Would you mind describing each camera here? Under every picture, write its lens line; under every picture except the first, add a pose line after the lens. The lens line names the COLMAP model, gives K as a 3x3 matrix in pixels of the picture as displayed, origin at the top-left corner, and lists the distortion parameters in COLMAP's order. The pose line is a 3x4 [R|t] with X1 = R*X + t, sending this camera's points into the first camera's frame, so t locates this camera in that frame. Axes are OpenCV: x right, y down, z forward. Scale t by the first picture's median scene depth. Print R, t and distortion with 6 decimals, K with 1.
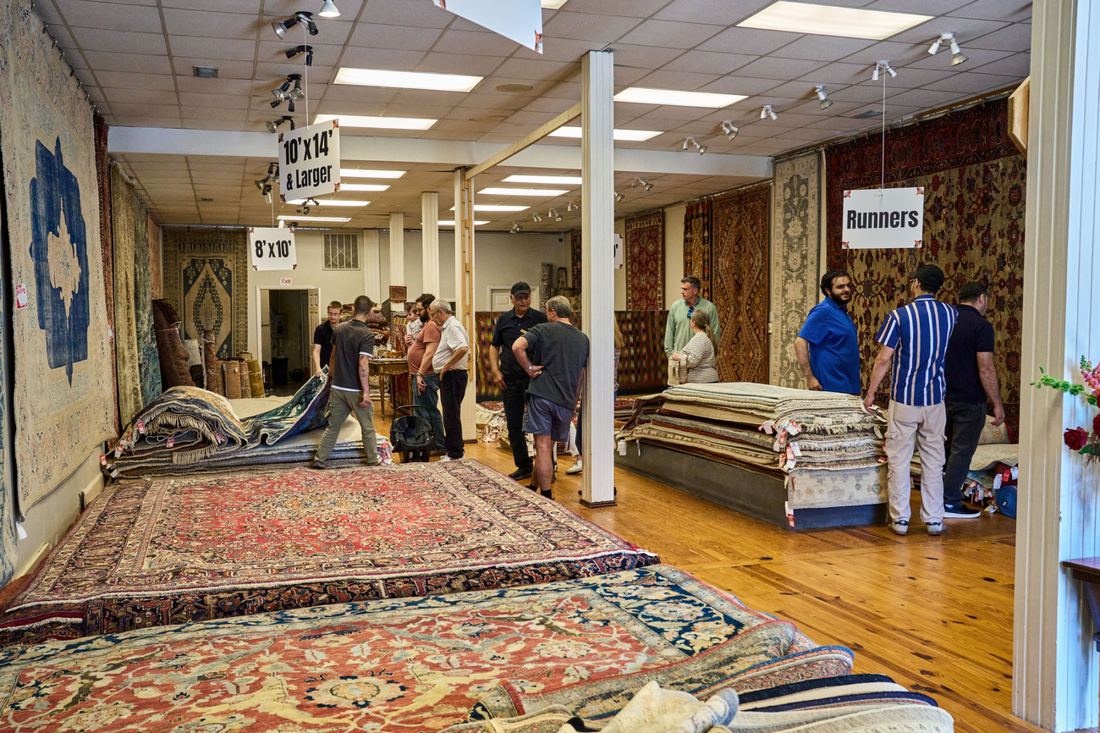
lens RADIAL K [[1011.5, 0, 542.7], [0, 1011.5, 398.7], [0, 0, 1]] dist [-0.021584, 0.019288]
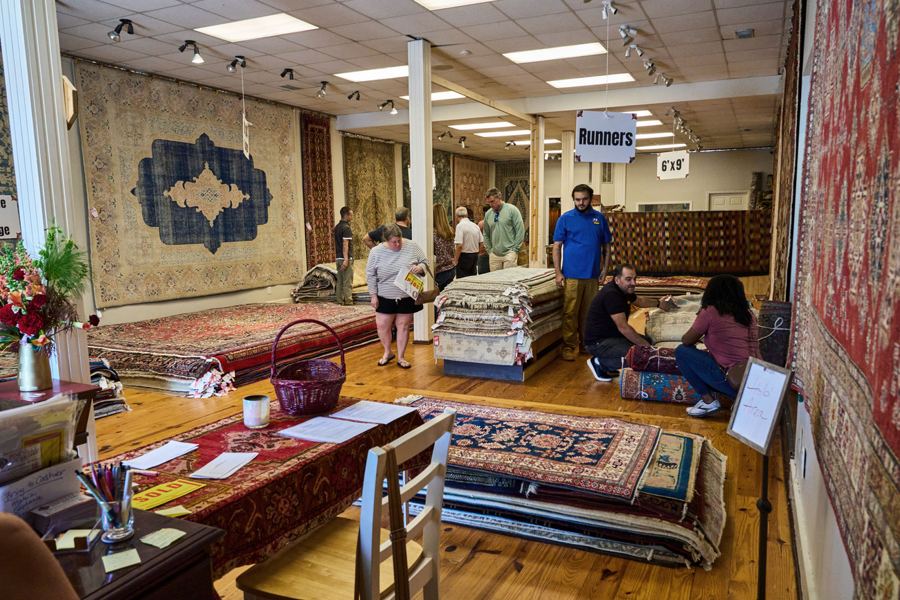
lens RADIAL K [[659.0, 0, 451.3], [0, 659.0, 315.5], [0, 0, 1]] dist [0.001849, 0.001077]
pose [[0.734176, 0.098320, -0.671803, 0.576249], [-0.047240, 0.994459, 0.093915, -0.025147], [0.677314, -0.037215, 0.734752, 0.222288]]
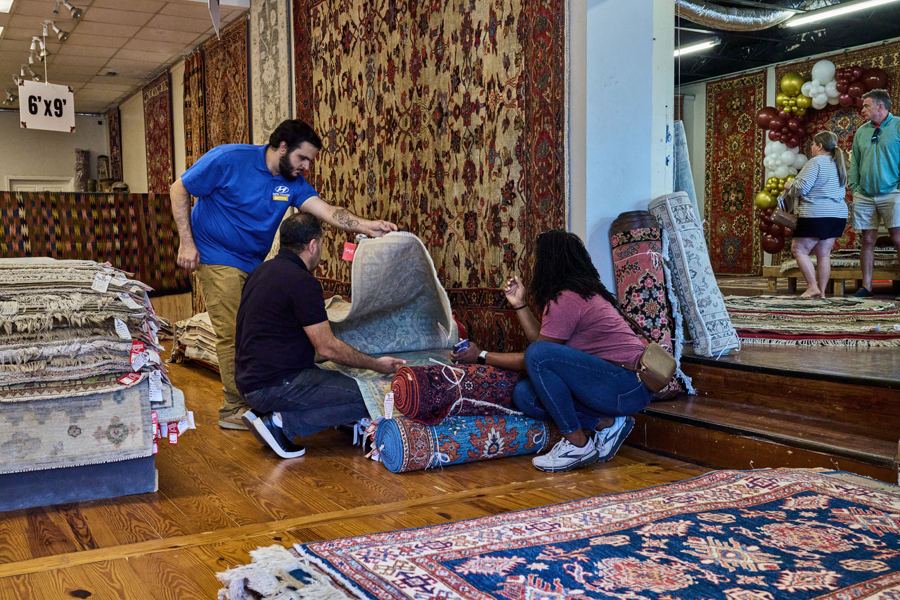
lens RADIAL K [[949.6, 0, 449.4], [0, 949.6, 337.1], [0, 0, 1]] dist [-0.015101, -0.013880]
pose [[0.979545, -0.018635, 0.200362, 0.273917], [0.015079, 0.999701, 0.019261, 0.021168], [-0.200661, -0.015846, 0.979533, 0.320703]]
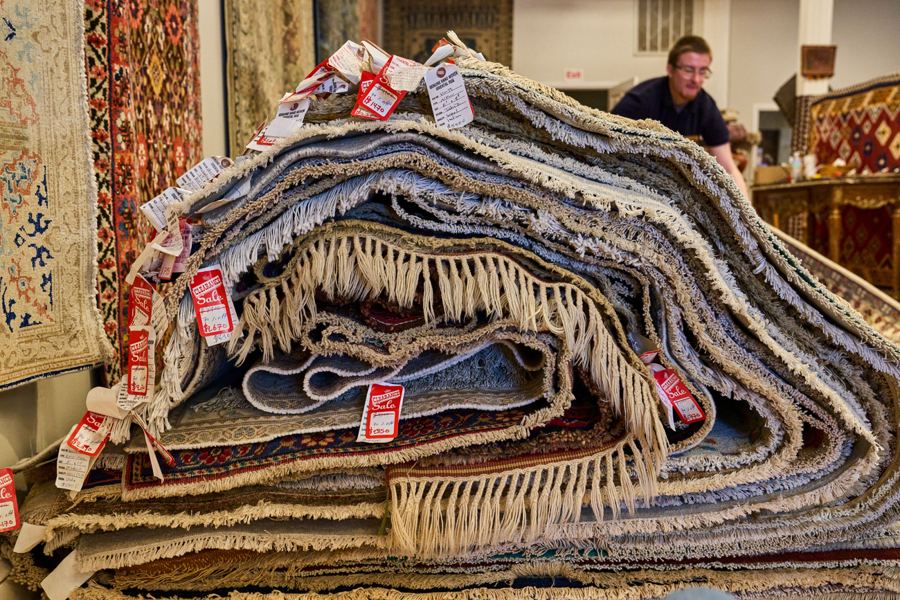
lens RADIAL K [[965.2, 0, 451.1], [0, 965.2, 330.4], [0, 0, 1]] dist [0.004112, 0.000227]
pose [[0.957973, 0.039474, -0.284129, -0.275470], [-0.026909, 0.998485, 0.047991, 0.019860], [0.285593, -0.038328, 0.957584, 0.748827]]
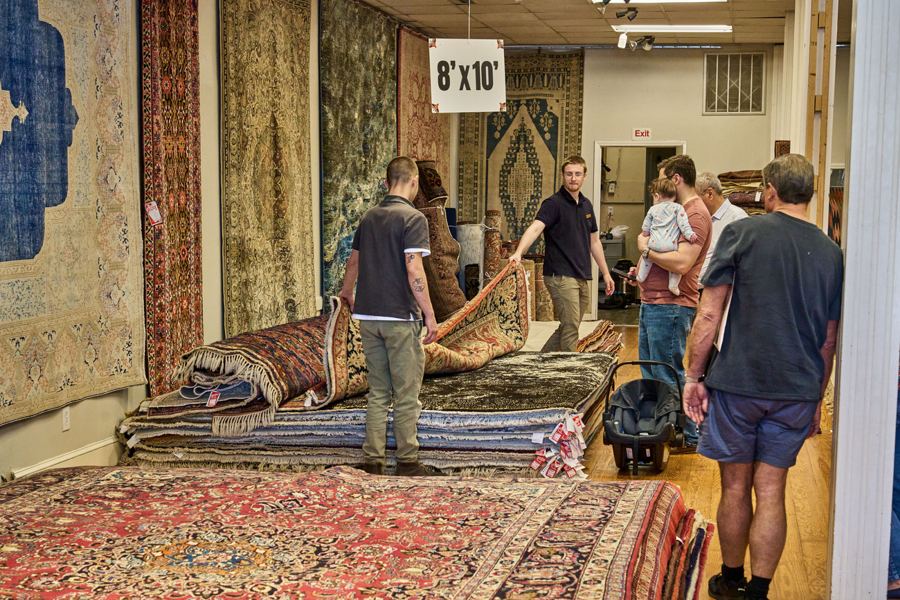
lens RADIAL K [[1482.0, 0, 449.7], [0, 1482.0, 379.3], [0, 0, 1]] dist [-0.020717, -0.008382]
pose [[0.875578, 0.073723, -0.477418, 0.156871], [-0.051372, 0.996892, 0.059726, -0.024985], [0.480337, -0.027769, 0.876644, 0.253655]]
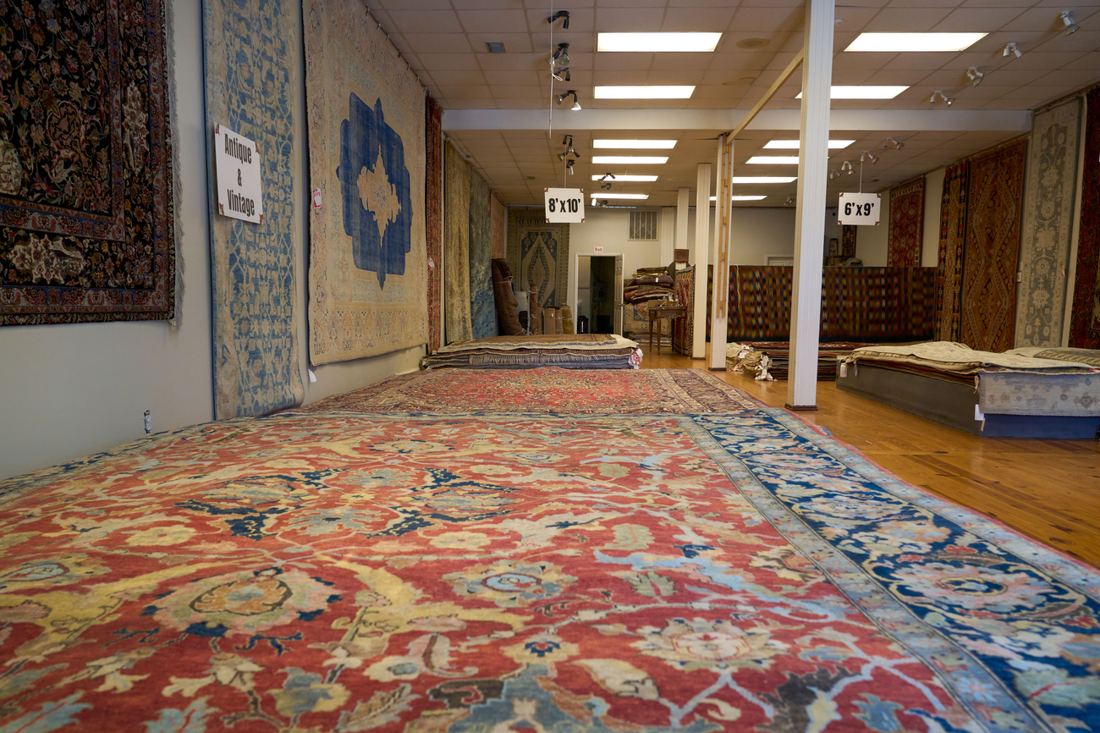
lens RADIAL K [[809.1, 0, 547.5], [0, 809.1, 389.7], [0, 0, 1]] dist [-0.001812, 0.007063]
pose [[0.937887, 0.054089, -0.342698, 0.073718], [-0.046046, 0.998440, 0.031570, 0.052346], [0.343871, -0.013829, 0.938915, 0.052300]]
